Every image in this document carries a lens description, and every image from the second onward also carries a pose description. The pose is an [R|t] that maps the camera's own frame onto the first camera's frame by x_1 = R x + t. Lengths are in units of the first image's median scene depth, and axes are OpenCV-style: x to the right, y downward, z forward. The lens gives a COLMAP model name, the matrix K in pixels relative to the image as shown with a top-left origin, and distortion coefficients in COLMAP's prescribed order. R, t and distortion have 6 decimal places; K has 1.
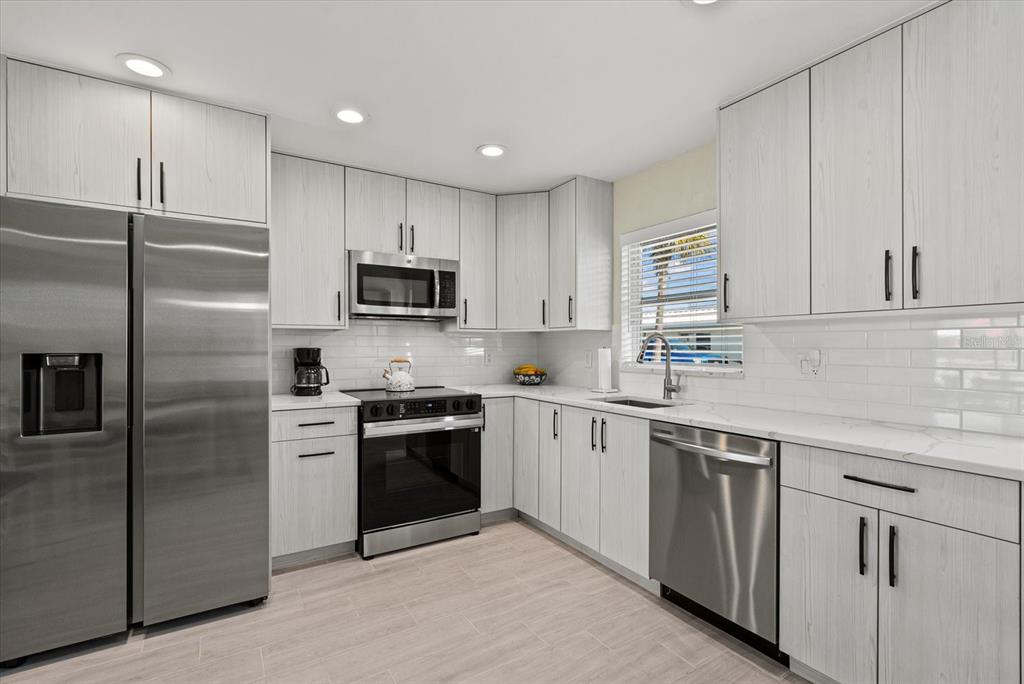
lens RADIAL K [[464.2, 0, 508.3], [0, 464.2, 345.9], [0, 0, 1]] dist [-0.014287, 0.003835]
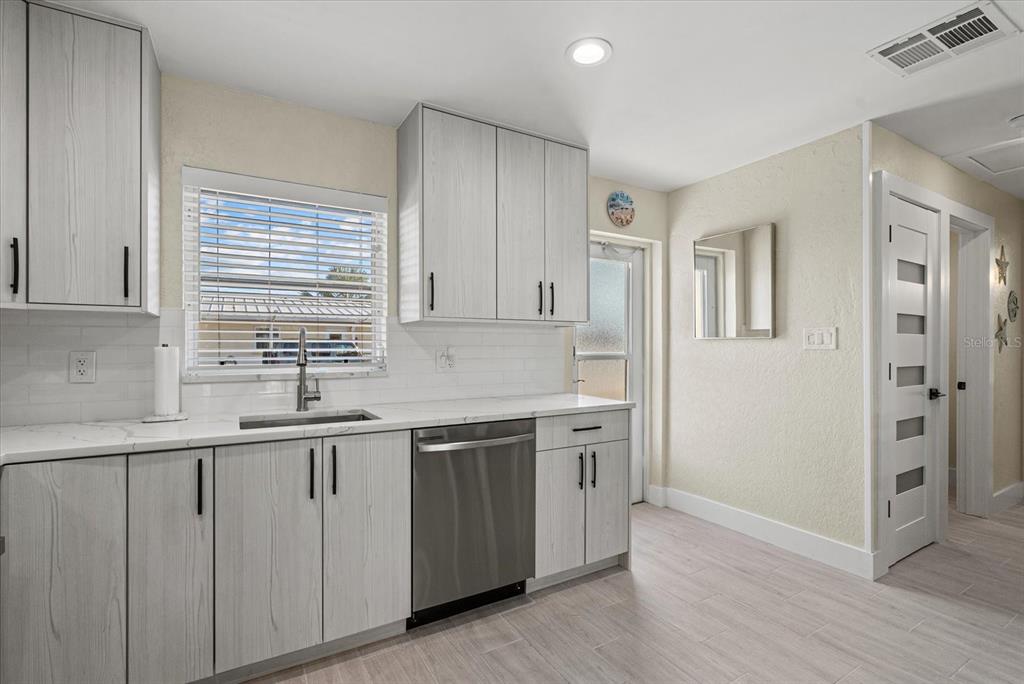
lens RADIAL K [[464.2, 0, 513.2], [0, 464.2, 345.4], [0, 0, 1]] dist [-0.014287, 0.003835]
pose [[0.029174, -0.000849, 0.999574, -0.449350], [-0.001688, 0.999998, 0.000898, 0.002219], [-0.999573, -0.001714, 0.029173, 0.650360]]
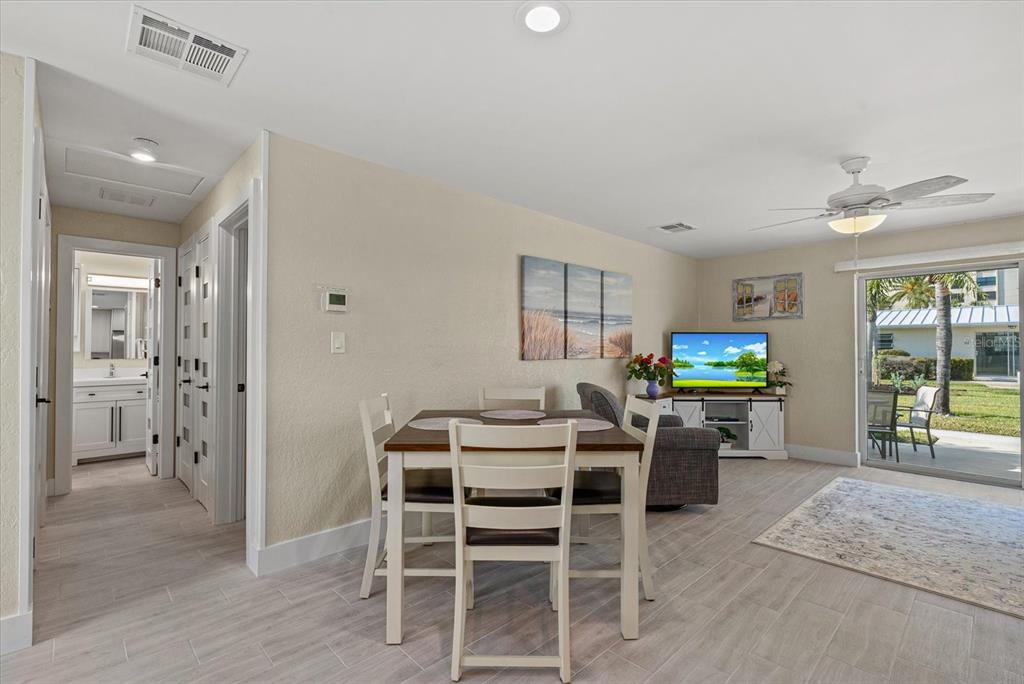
lens RADIAL K [[464.2, 0, 508.9], [0, 464.2, 342.2], [0, 0, 1]] dist [-0.014287, 0.003835]
pose [[-0.981830, -0.004618, -0.189706, -0.120422], [-0.001456, 0.999858, -0.016807, 0.007924], [0.189757, -0.016225, -0.981697, 0.804142]]
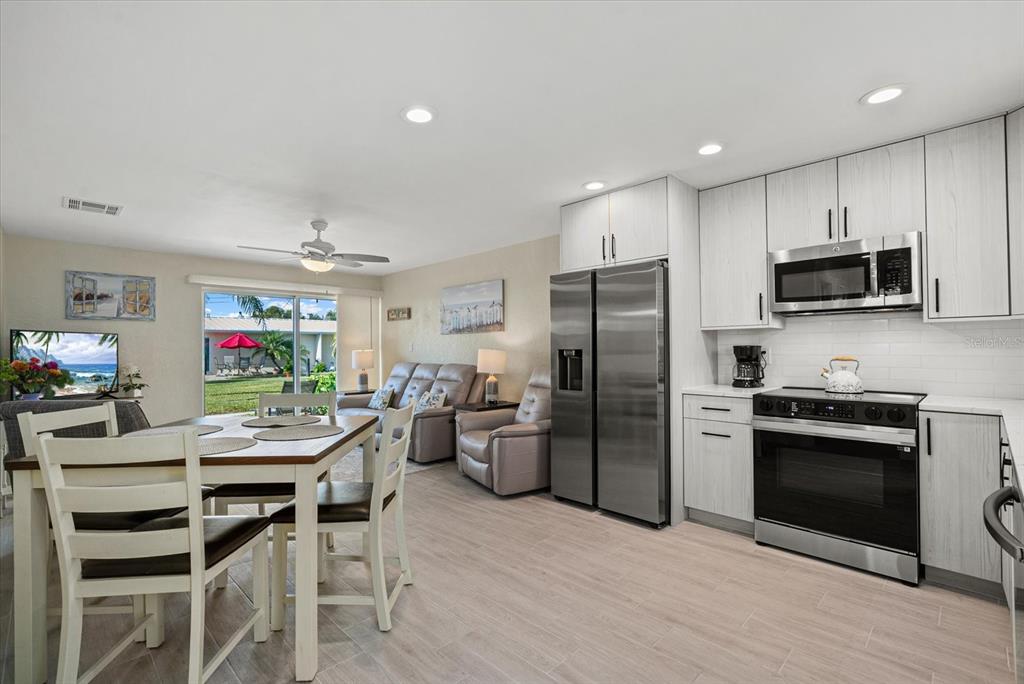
lens RADIAL K [[464.2, 0, 508.9], [0, 464.2, 344.3], [0, 0, 1]] dist [-0.014287, 0.003835]
pose [[0.222088, -0.010285, -0.974972, 0.601390], [0.009624, 0.999919, -0.008355, 0.005362], [0.974979, -0.007528, 0.222169, 0.204174]]
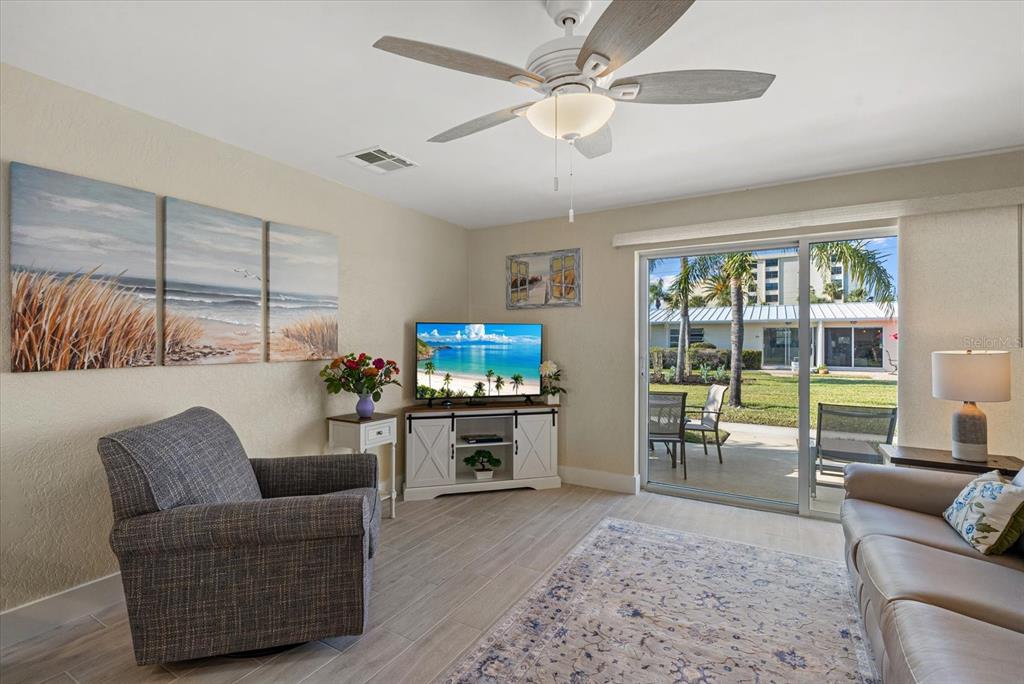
lens RADIAL K [[464.2, 0, 509.4], [0, 464.2, 341.7], [0, 0, 1]] dist [-0.014287, 0.003835]
pose [[-0.886976, -0.002107, -0.461811, -0.777776], [-0.001565, 0.999998, -0.001555, -0.007717], [0.461813, -0.000656, -0.886977, 0.390395]]
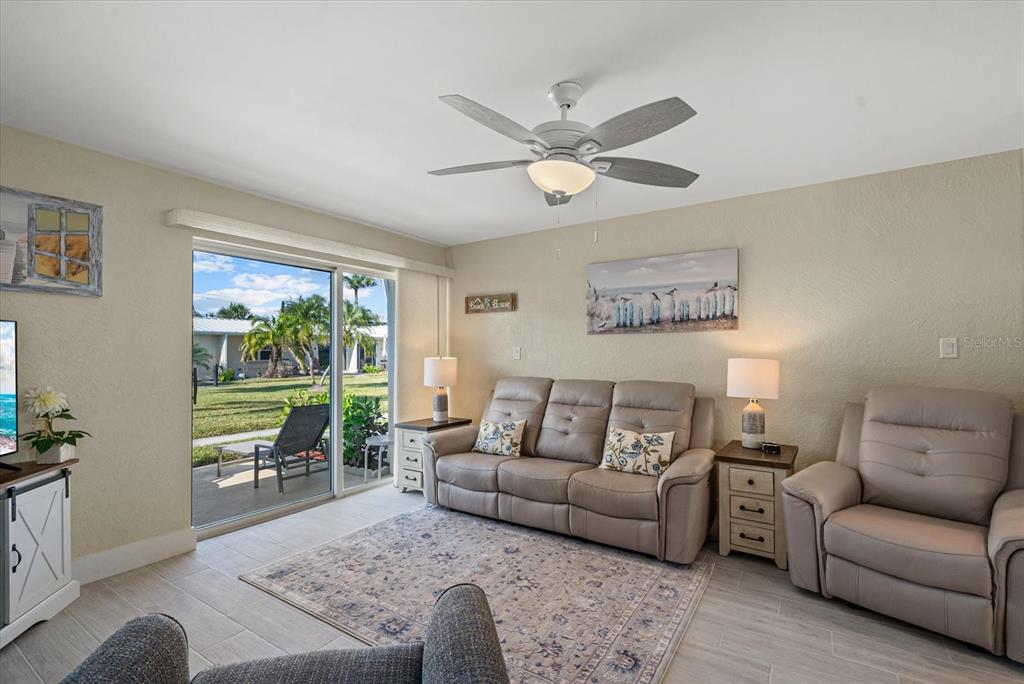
lens RADIAL K [[464.2, 0, 507.6], [0, 464.2, 349.9], [0, 0, 1]] dist [-0.014287, 0.003835]
pose [[0.407457, -0.006355, -0.913202, -0.466205], [0.004032, 0.999979, -0.005160, -0.008553], [0.913215, -0.001580, 0.407474, -0.463117]]
